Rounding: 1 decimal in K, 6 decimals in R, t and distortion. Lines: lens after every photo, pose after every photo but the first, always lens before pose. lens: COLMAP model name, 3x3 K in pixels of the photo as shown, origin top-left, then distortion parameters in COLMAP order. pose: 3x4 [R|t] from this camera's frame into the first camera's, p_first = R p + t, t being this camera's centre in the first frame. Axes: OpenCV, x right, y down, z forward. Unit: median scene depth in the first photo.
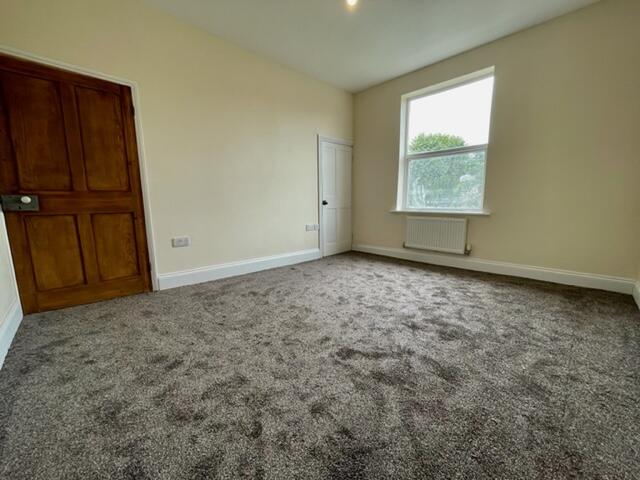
lens RADIAL K [[254.6, 0, 319.3], [0, 254.6, 239.0], [0, 0, 1]] dist [-0.004710, 0.000235]
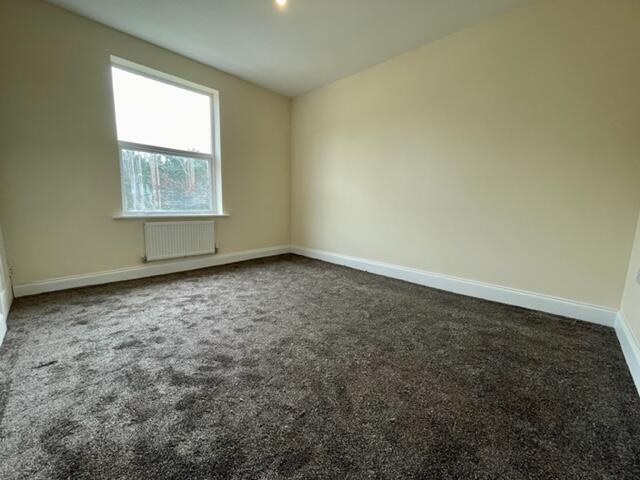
lens RADIAL K [[254.6, 0, 315.8], [0, 254.6, 241.8], [0, 0, 1]] dist [-0.004710, 0.000235]
pose [[-0.007462, -0.145022, 0.989400, -0.547056], [0.123252, 0.981750, 0.144830, -0.097031], [-0.992347, 0.123026, 0.010548, 0.574874]]
